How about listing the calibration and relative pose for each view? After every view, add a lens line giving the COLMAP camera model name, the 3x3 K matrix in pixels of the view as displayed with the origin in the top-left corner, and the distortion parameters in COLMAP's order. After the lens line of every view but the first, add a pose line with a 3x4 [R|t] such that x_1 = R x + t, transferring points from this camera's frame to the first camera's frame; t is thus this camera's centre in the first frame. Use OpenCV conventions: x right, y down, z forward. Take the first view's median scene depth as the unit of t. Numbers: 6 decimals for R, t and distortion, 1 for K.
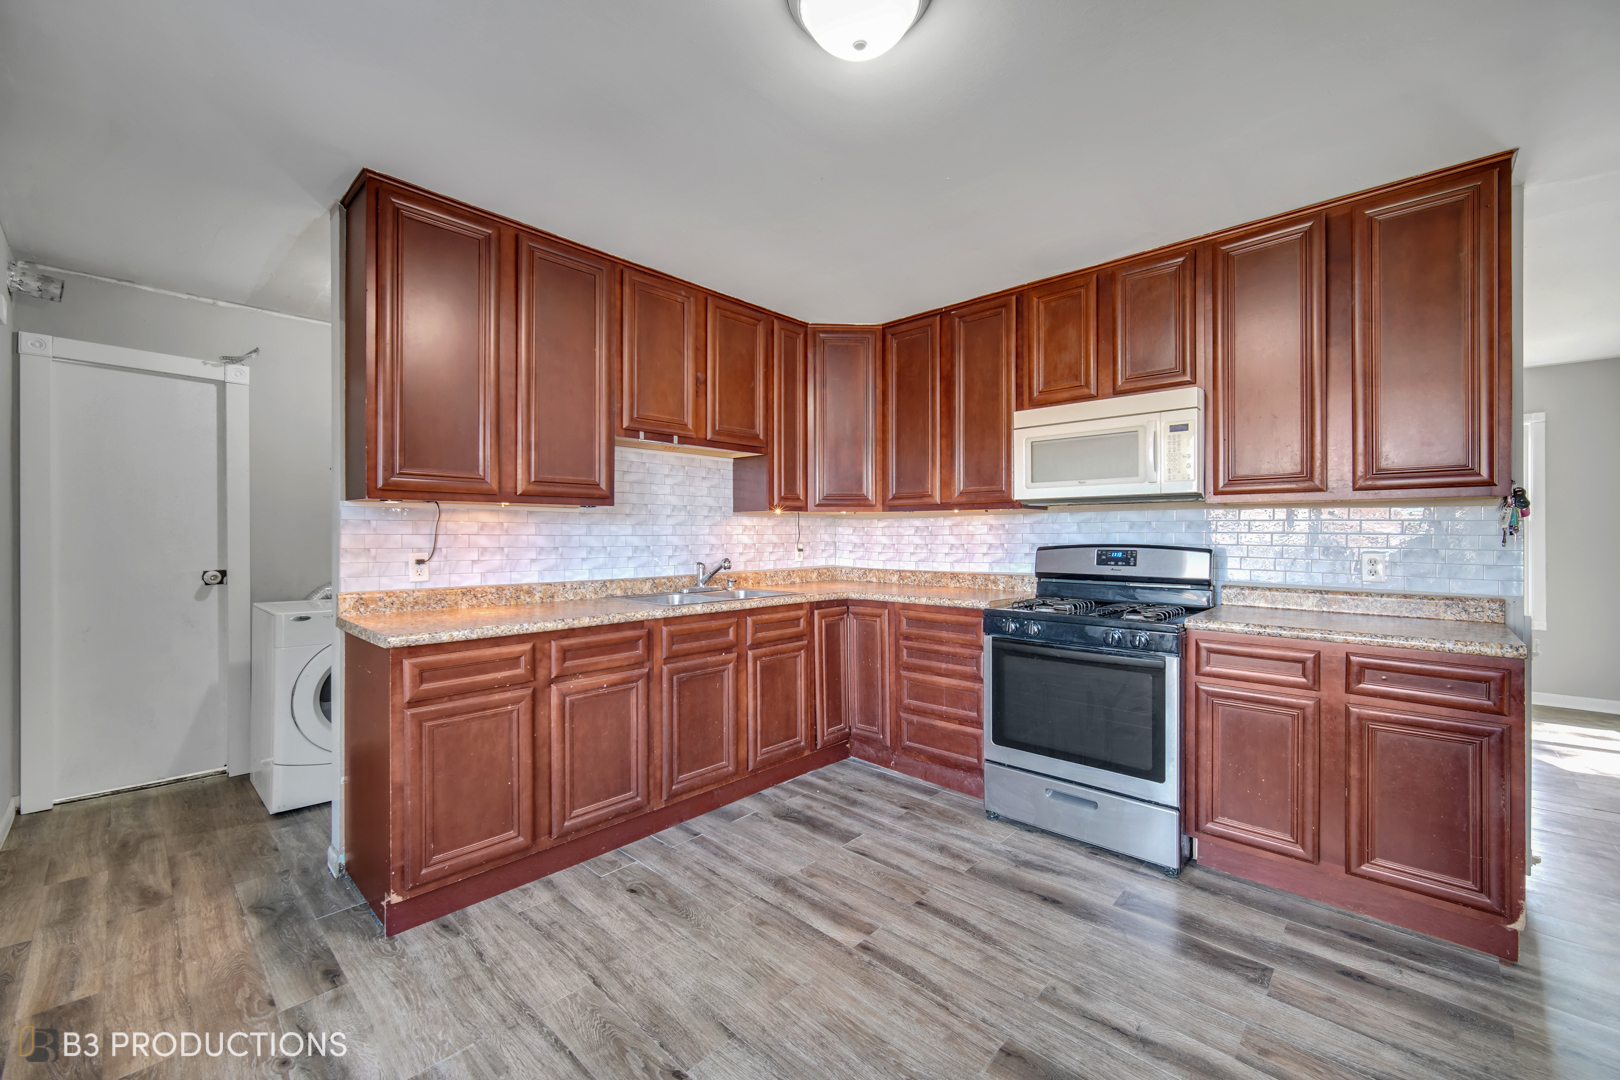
lens RADIAL K [[649.4, 0, 804.5], [0, 649.4, 535.9], [0, 0, 1]] dist [0.001475, 0.000405]
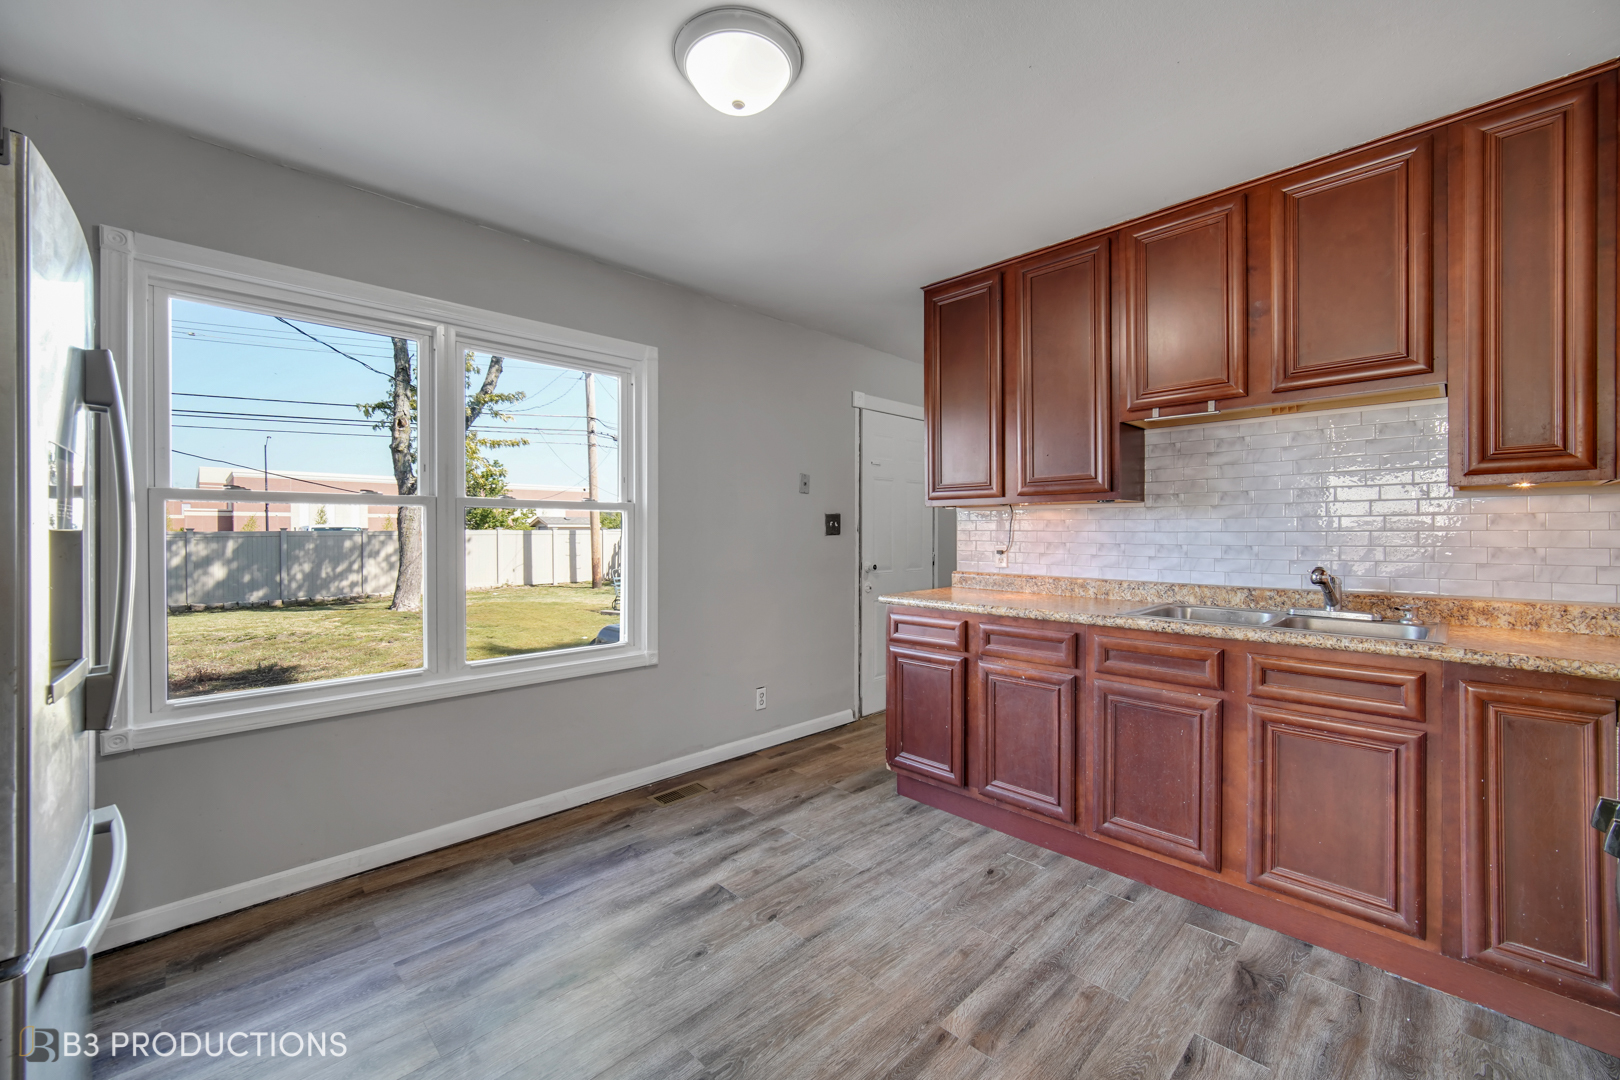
lens RADIAL K [[649.4, 0, 804.5], [0, 649.4, 535.9], [0, 0, 1]] dist [0.001475, 0.000405]
pose [[-0.046152, 0.004064, -0.998926, 0.693311], [-0.003349, 0.999985, 0.004223, 0.003538], [0.998929, 0.003541, -0.046138, 0.658404]]
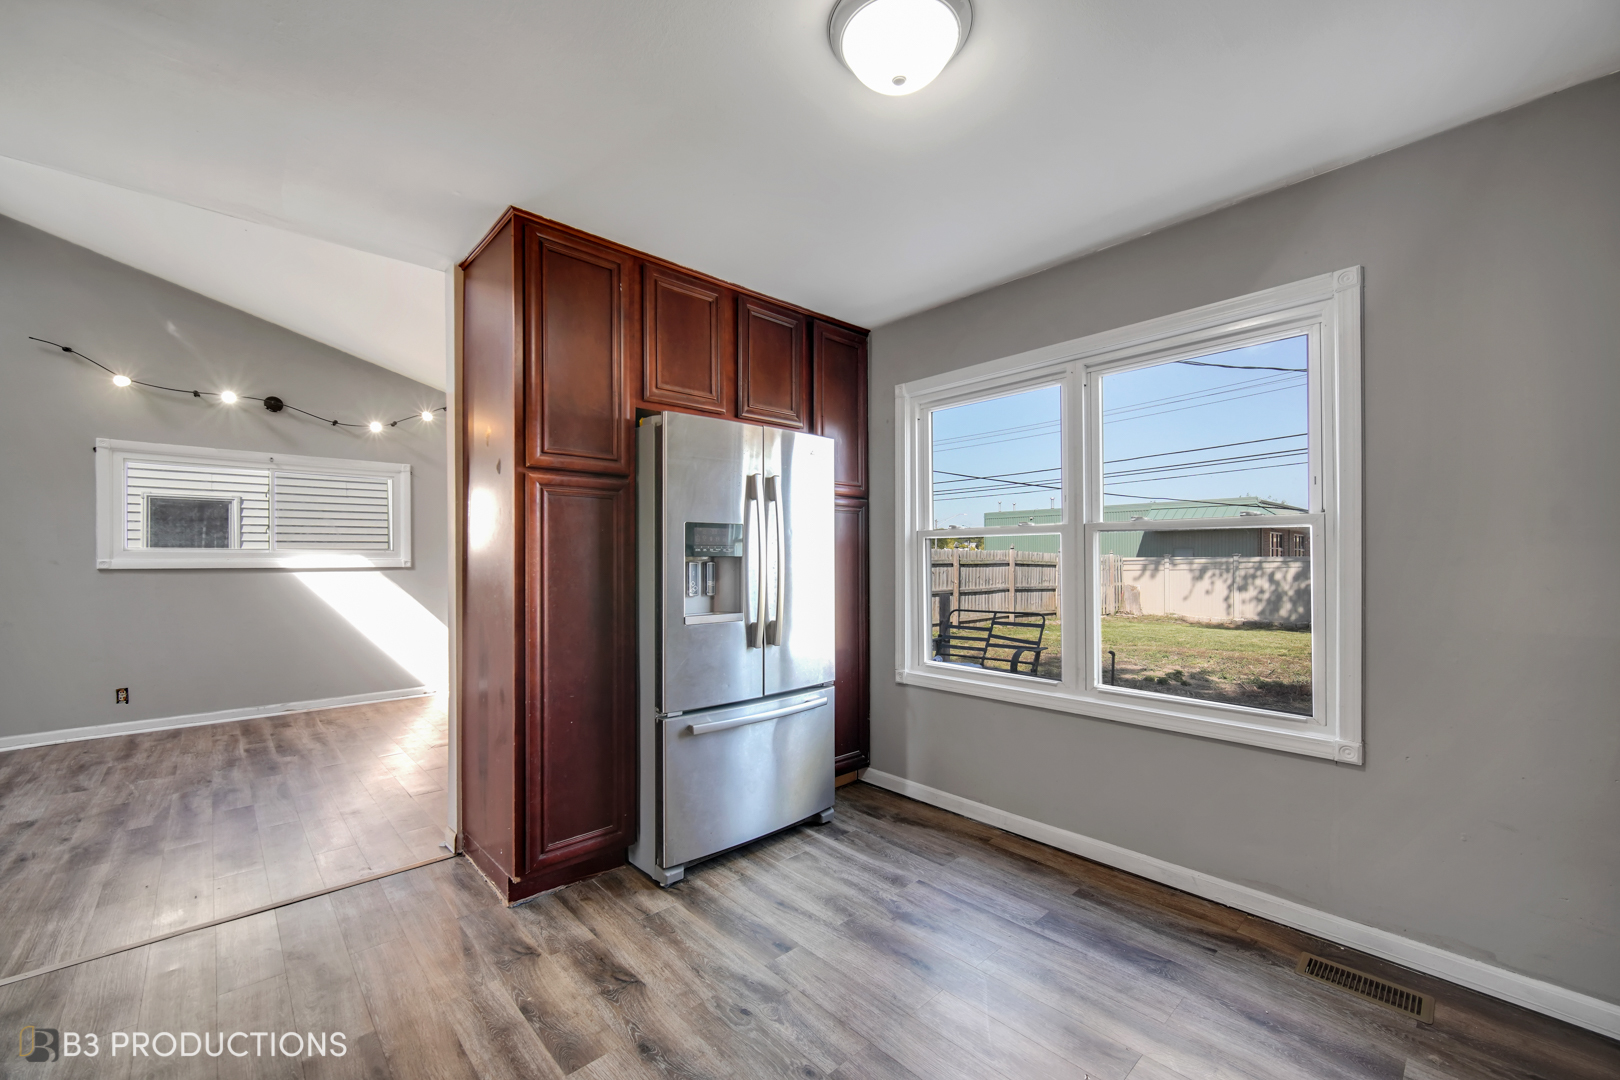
lens RADIAL K [[650.6, 0, 796.0], [0, 650.6, 552.2], [0, 0, 1]] dist [0.002348, 0.000442]
pose [[-0.996424, 0.003963, 0.084397, 0.089534], [0.003722, 0.999989, -0.003010, -0.002880], [-0.084408, -0.002685, -0.996428, 1.156933]]
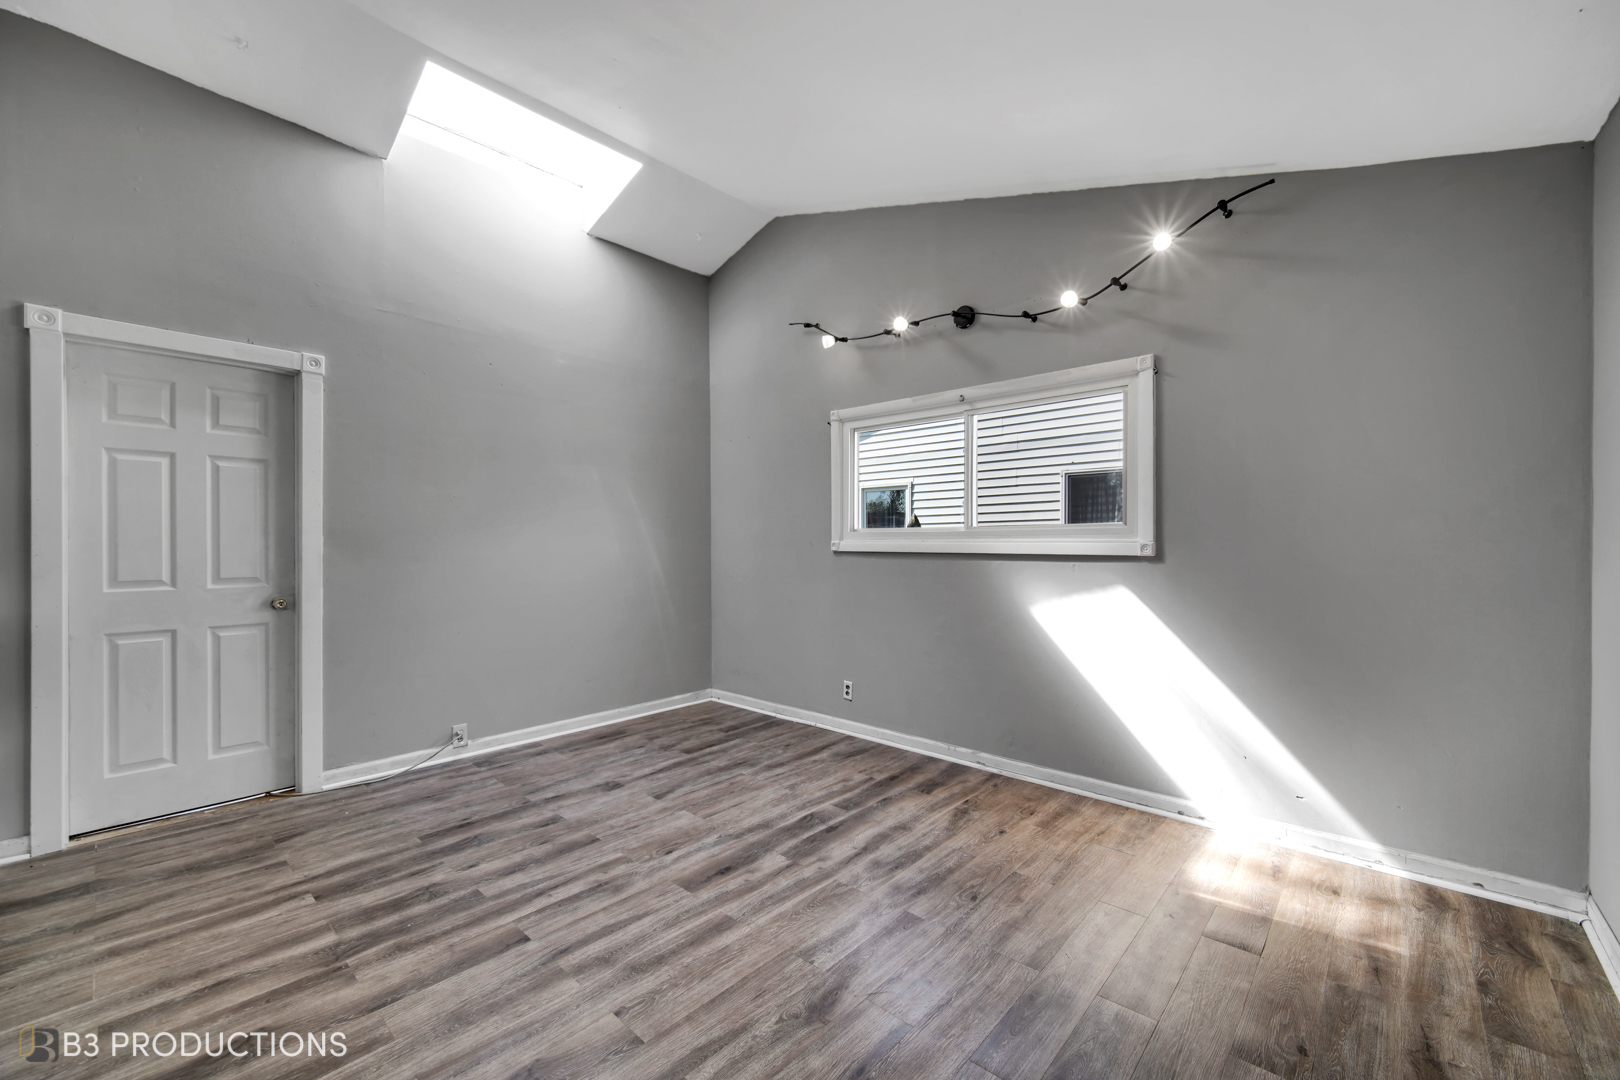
lens RADIAL K [[648.2, 0, 811.3], [0, 648.2, 547.0], [0, 0, 1]] dist [0.001767, 0.000261]
pose [[-0.009443, -0.007844, 0.999925, 0.479018], [0.008266, 0.999934, 0.007922, 0.006132], [-0.999921, 0.008340, -0.009378, -0.375636]]
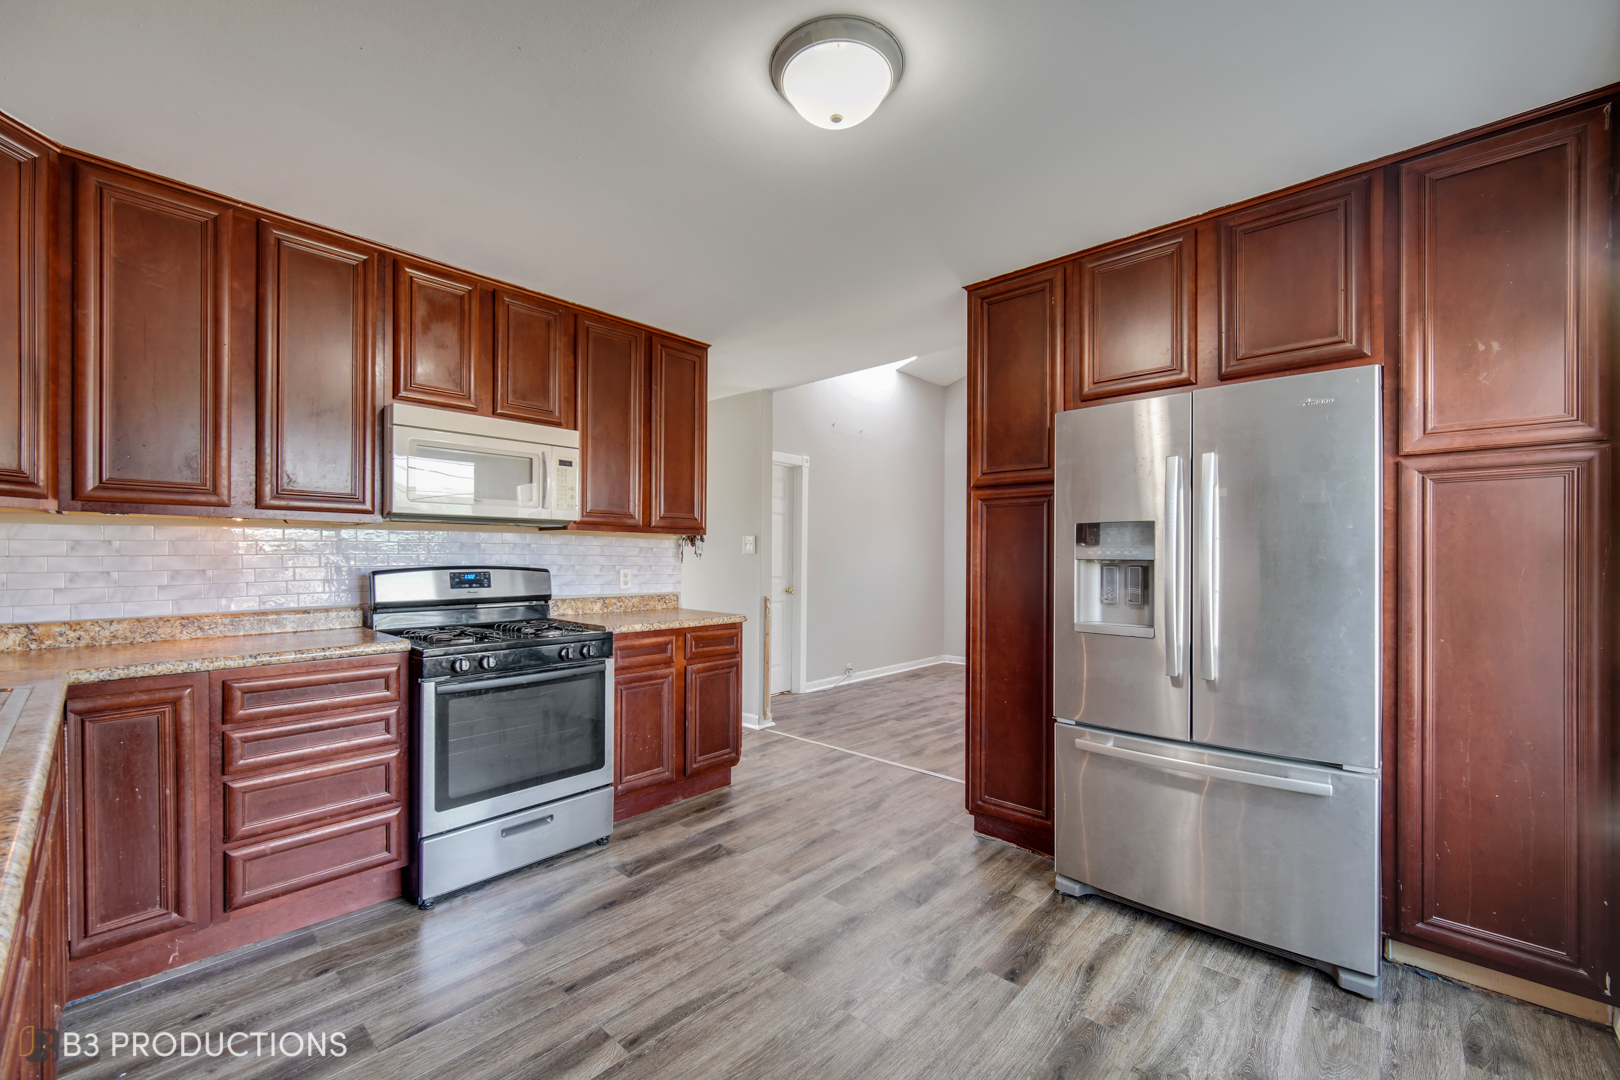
lens RADIAL K [[648.0, 0, 803.3], [0, 648.0, 557.4], [0, 0, 1]] dist [-0.000289, -0.000057]
pose [[-0.008546, 0.001126, 0.999963, -0.576148], [-0.001582, 0.999998, -0.001140, 0.000512], [-0.999962, -0.001591, -0.008545, 0.598400]]
